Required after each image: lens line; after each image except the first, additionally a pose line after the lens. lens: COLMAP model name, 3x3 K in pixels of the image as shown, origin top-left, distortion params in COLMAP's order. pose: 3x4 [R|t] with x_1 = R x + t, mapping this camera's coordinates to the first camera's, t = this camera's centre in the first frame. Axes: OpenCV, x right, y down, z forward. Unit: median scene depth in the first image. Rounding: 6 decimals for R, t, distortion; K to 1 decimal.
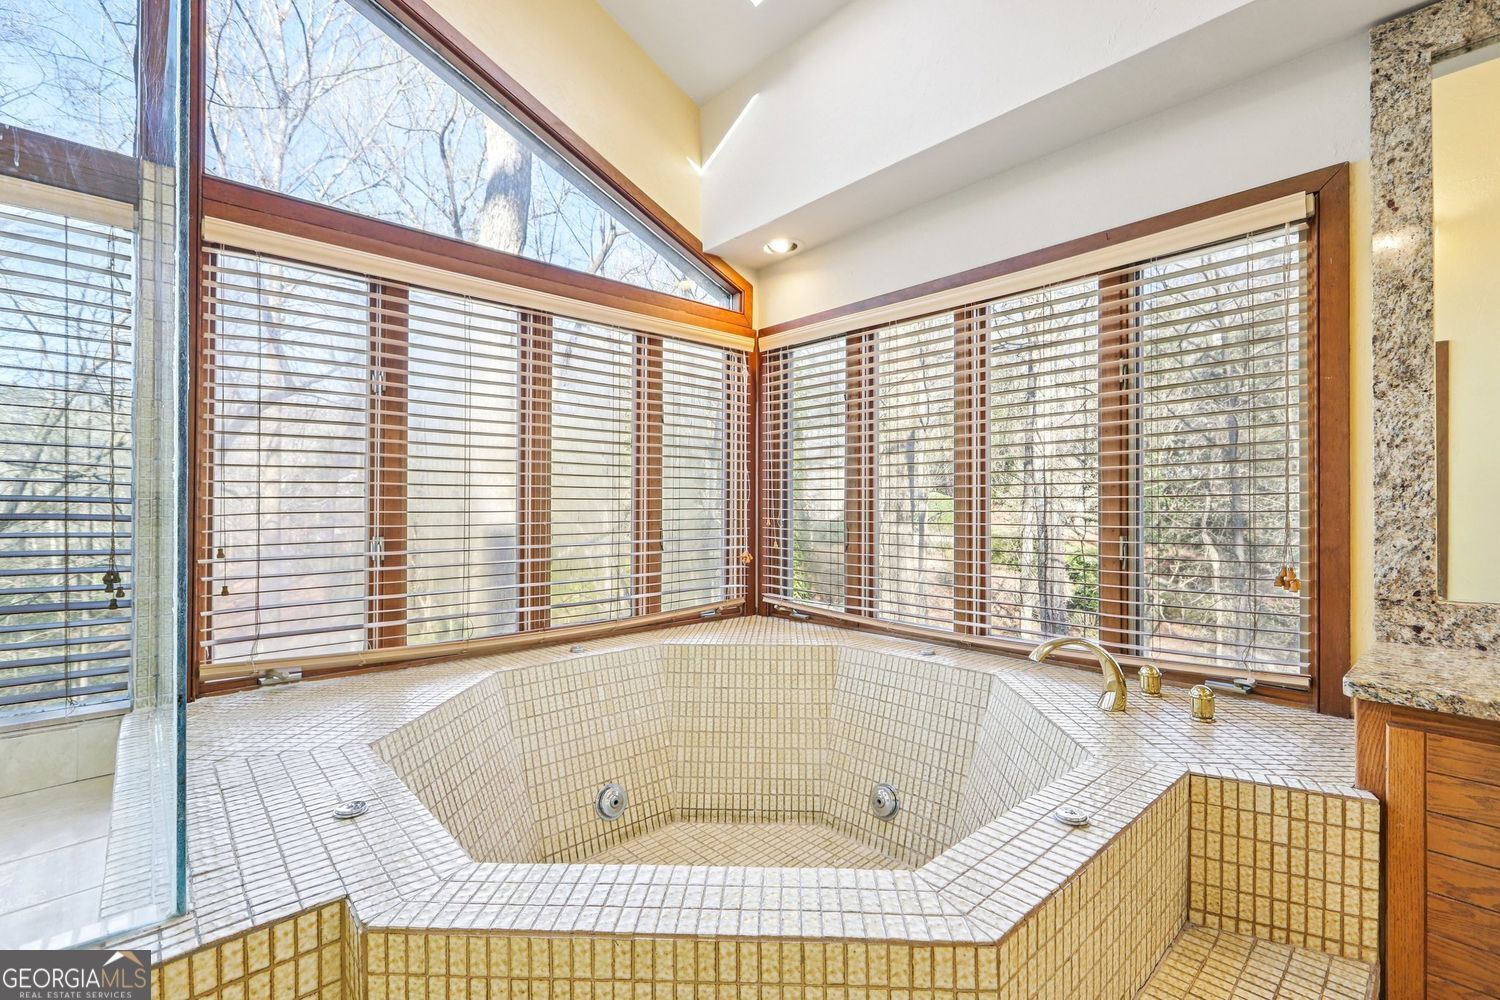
lens RADIAL K [[667.1, 0, 753.3], [0, 667.1, 503.7], [0, 0, 1]] dist [-0.003658, 0.000441]
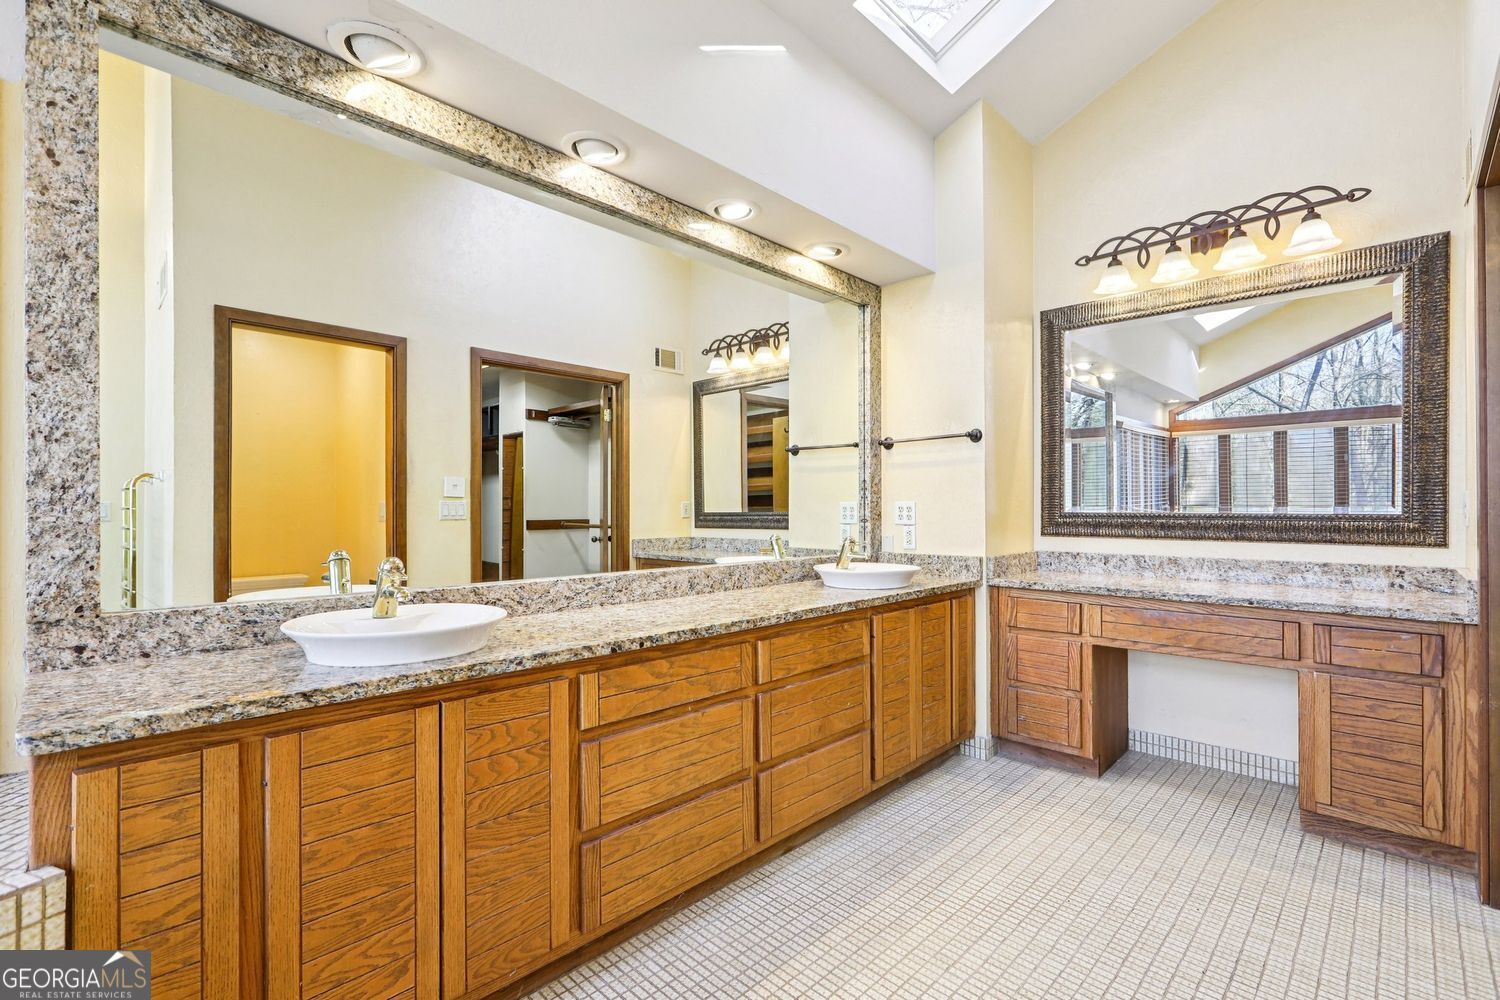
lens RADIAL K [[667.1, 0, 751.1], [0, 667.1, 510.2], [0, 0, 1]] dist [-0.003658, 0.000441]
pose [[-0.065953, 0.000944, 0.997822, 0.056682], [-0.001875, 0.999998, -0.001070, 0.002574], [-0.997821, -0.001941, -0.065952, 0.167112]]
